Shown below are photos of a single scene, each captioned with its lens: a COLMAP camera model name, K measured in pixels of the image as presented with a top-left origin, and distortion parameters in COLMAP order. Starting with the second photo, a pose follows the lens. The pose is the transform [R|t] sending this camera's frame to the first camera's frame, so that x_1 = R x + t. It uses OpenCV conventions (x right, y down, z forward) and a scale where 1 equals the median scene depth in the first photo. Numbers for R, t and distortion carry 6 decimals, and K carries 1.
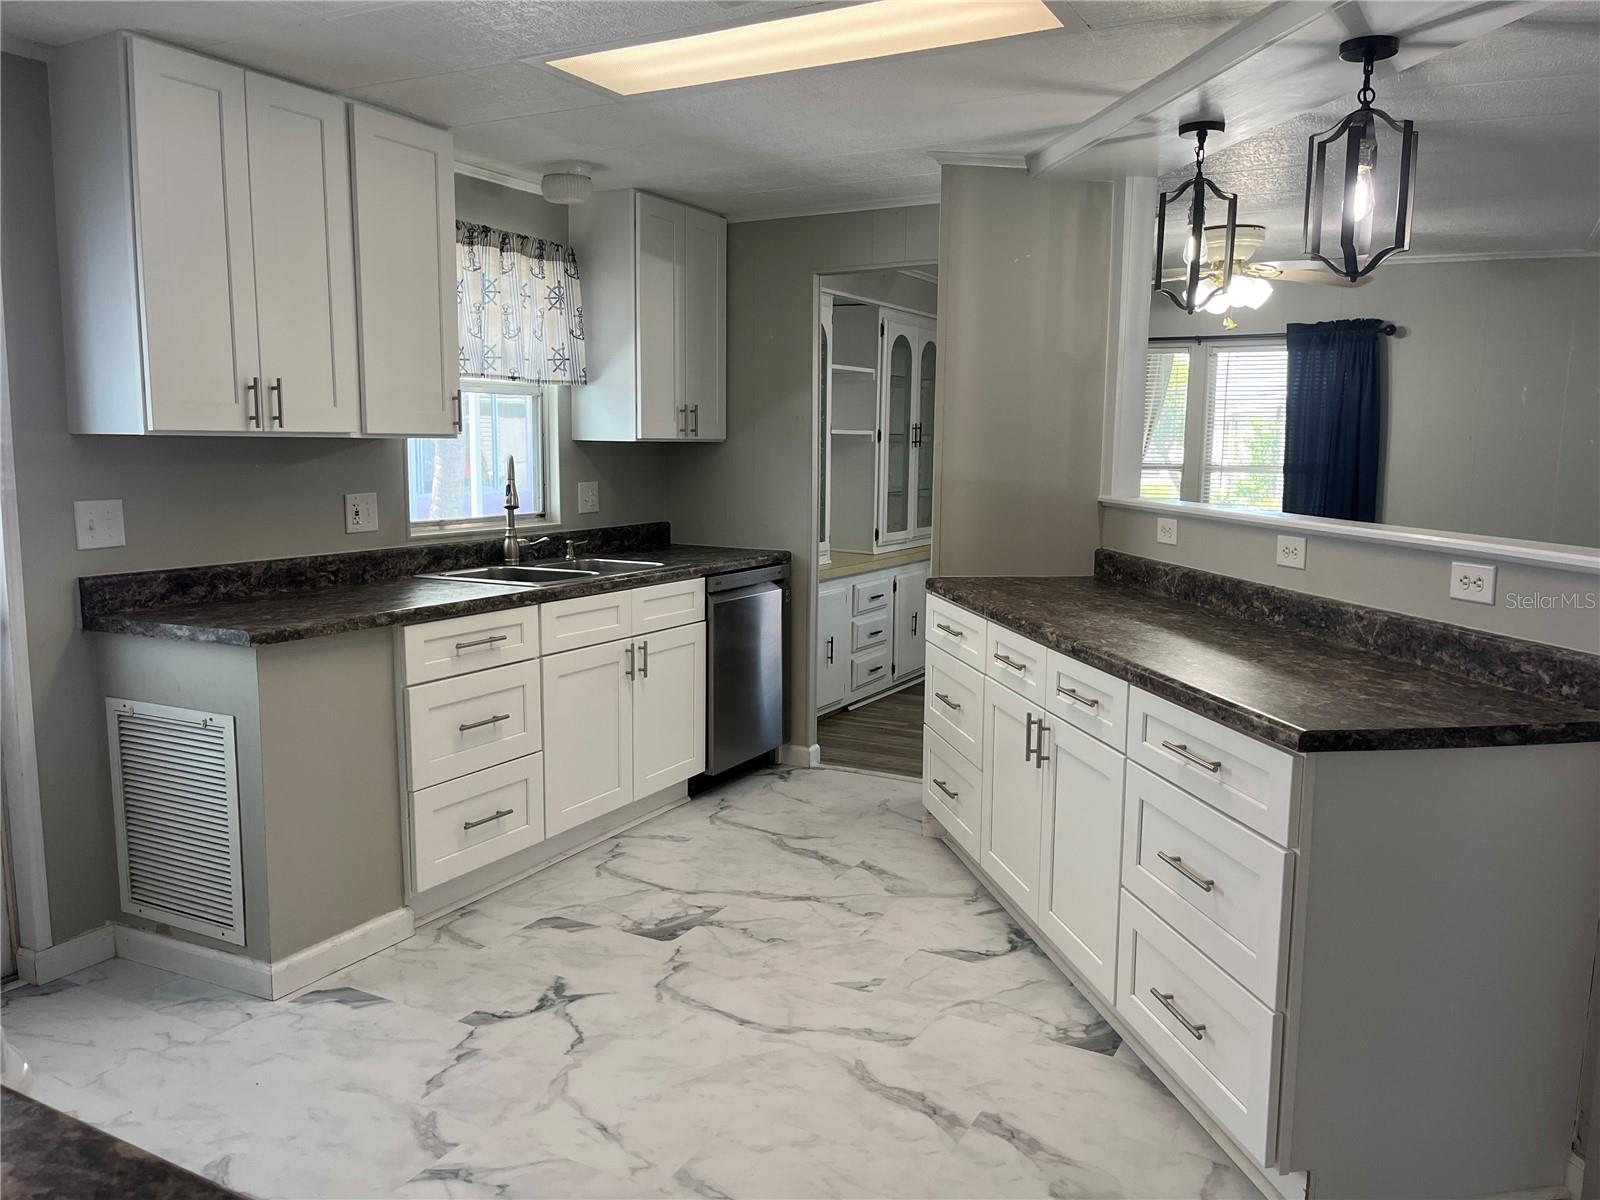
lens RADIAL K [[1208.4, 0, 791.7], [0, 1208.4, 586.3], [0, 0, 1]] dist [0.085124, -0.125760]
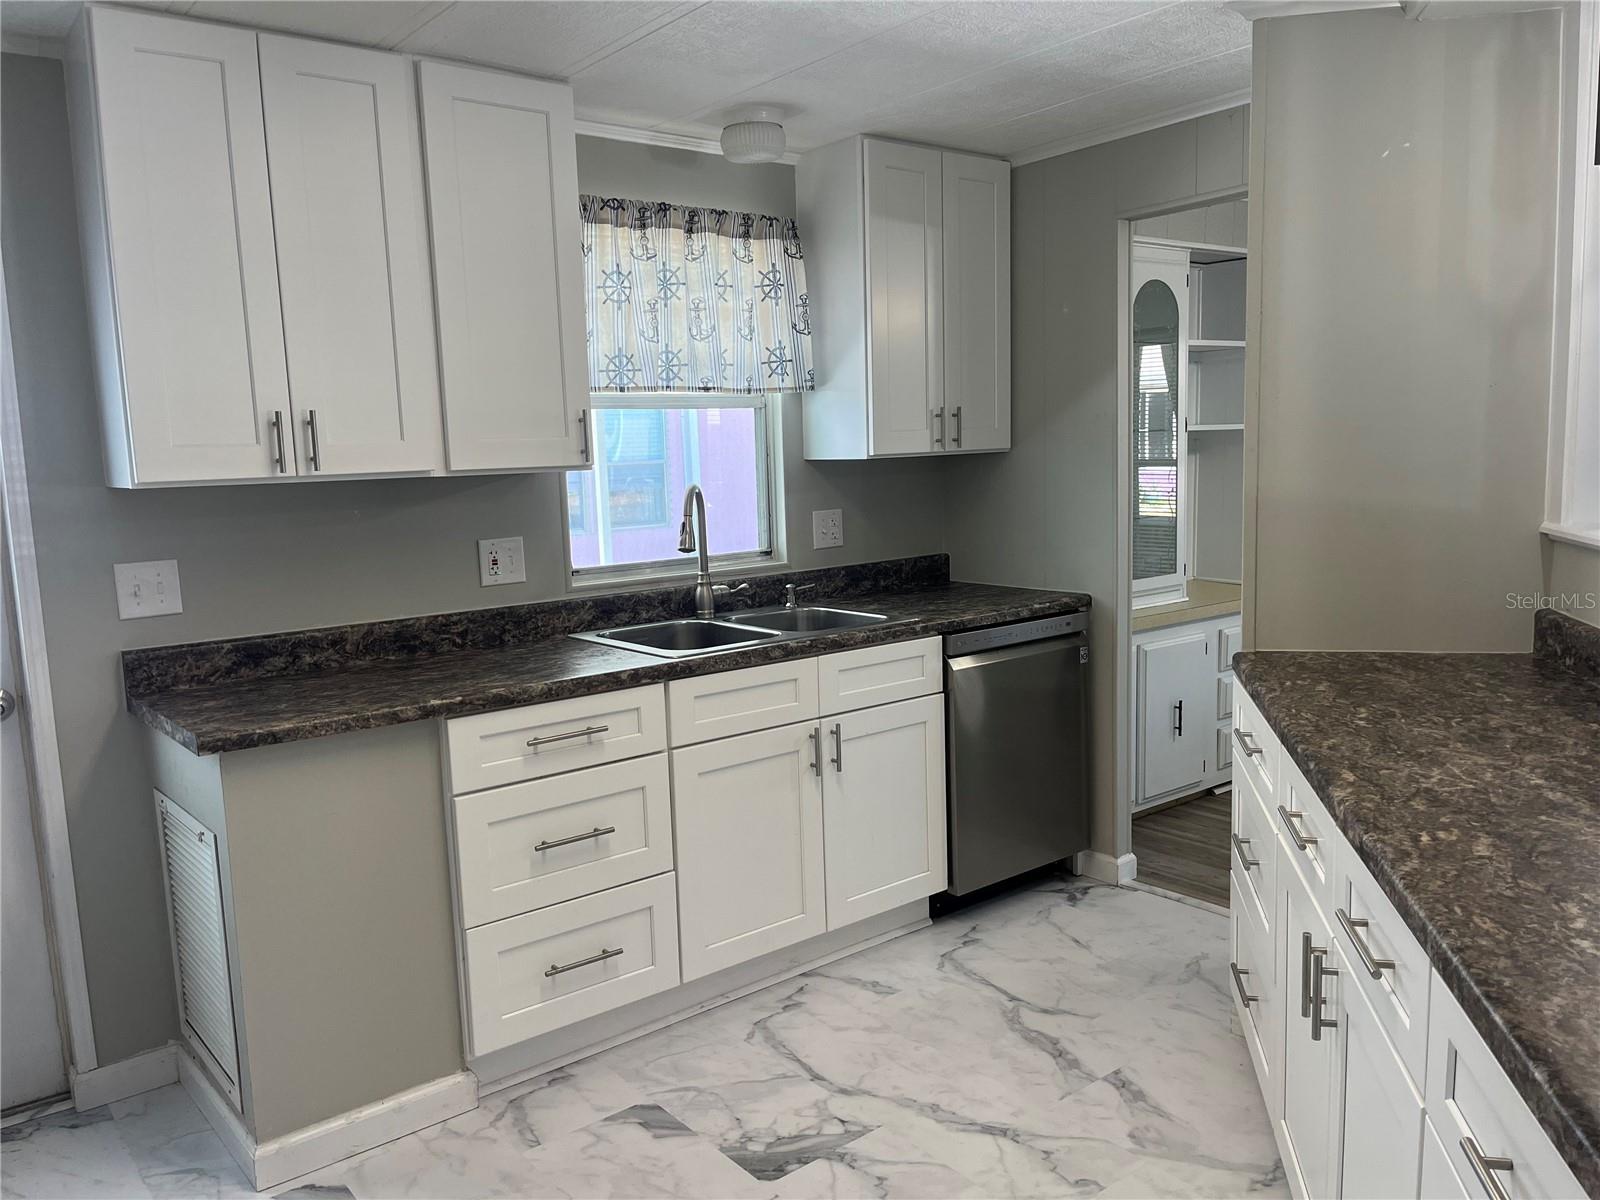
lens RADIAL K [[1206.1, 0, 791.0], [0, 1206.1, 599.0], [0, 0, 1]] dist [0.077866, -0.116361]
pose [[0.921248, 0.009906, -0.388849, 0.161629], [-0.004814, 0.999889, 0.014067, -0.048851], [0.388946, -0.011087, 0.921194, 0.318870]]
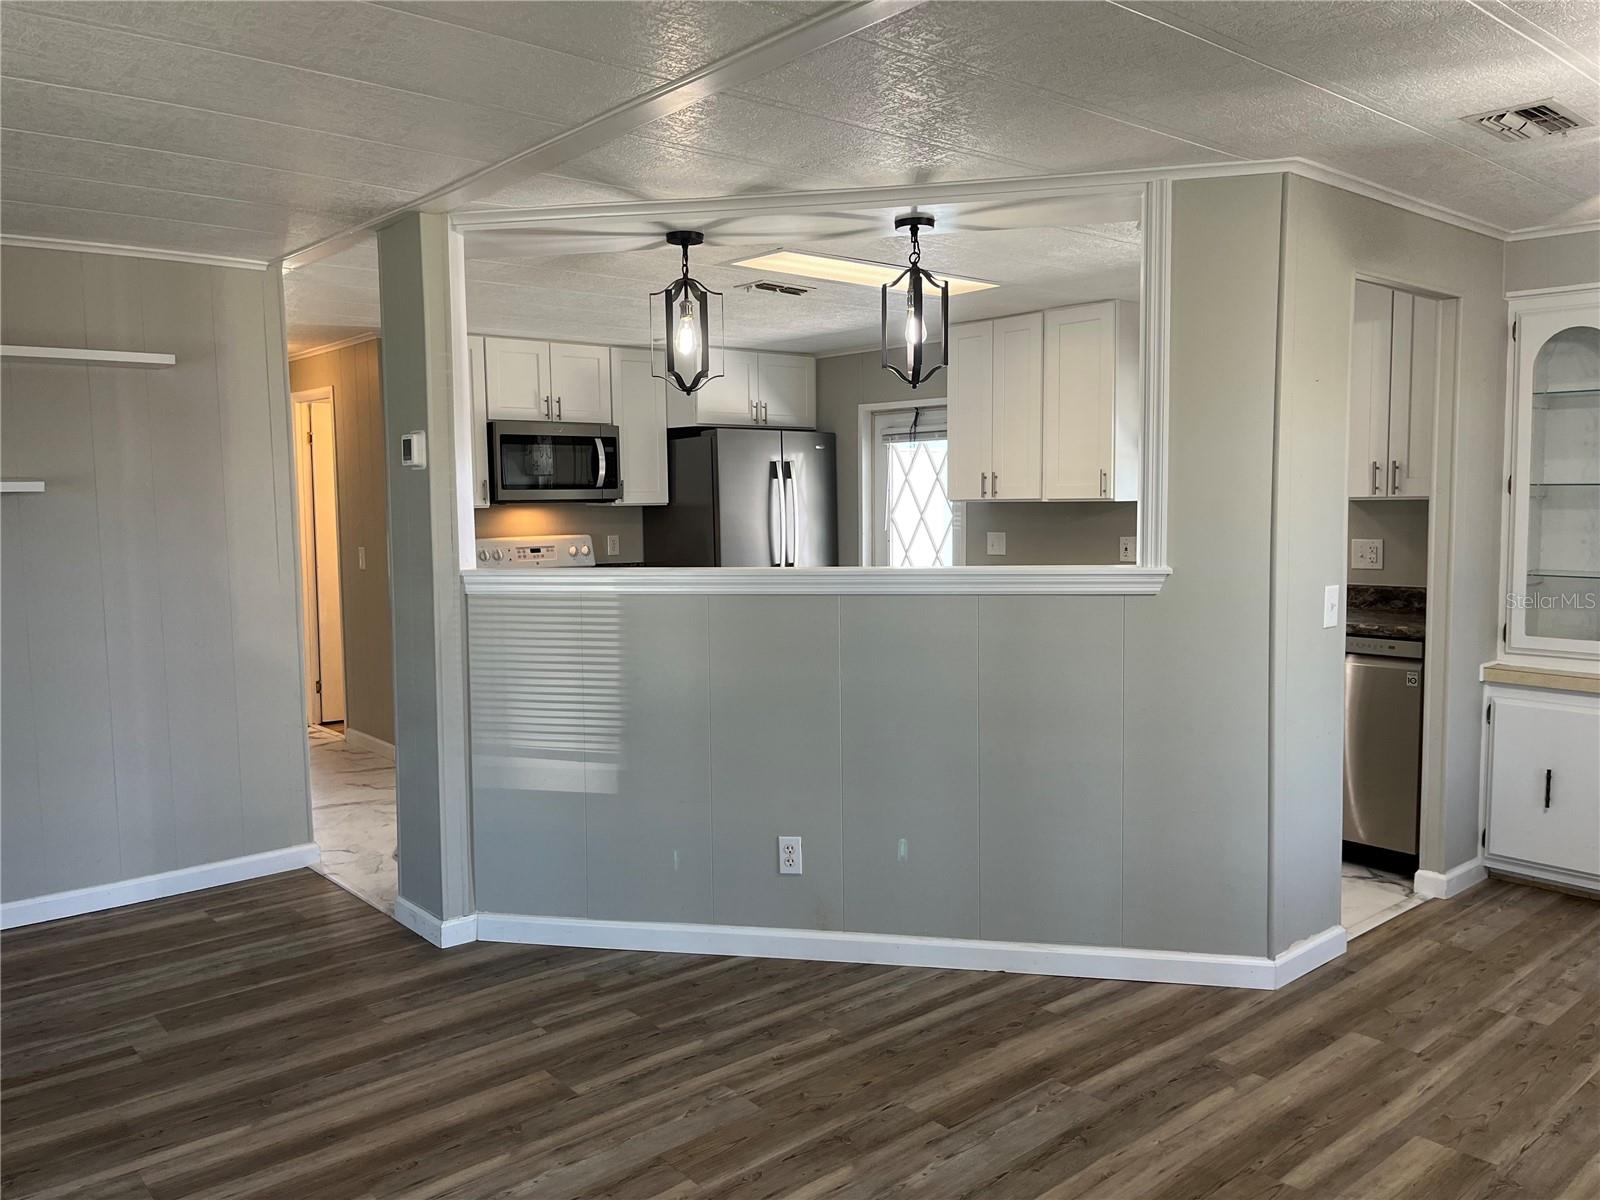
lens RADIAL K [[1208.4, 0, 791.7], [0, 1208.4, 586.3], [0, 0, 1]] dist [0.085124, -0.125760]
pose [[-0.355218, 0.059854, -0.932865, 1.266783], [-0.107974, 0.988641, 0.104548, -0.132604], [0.928527, 0.137863, -0.344721, 1.177933]]
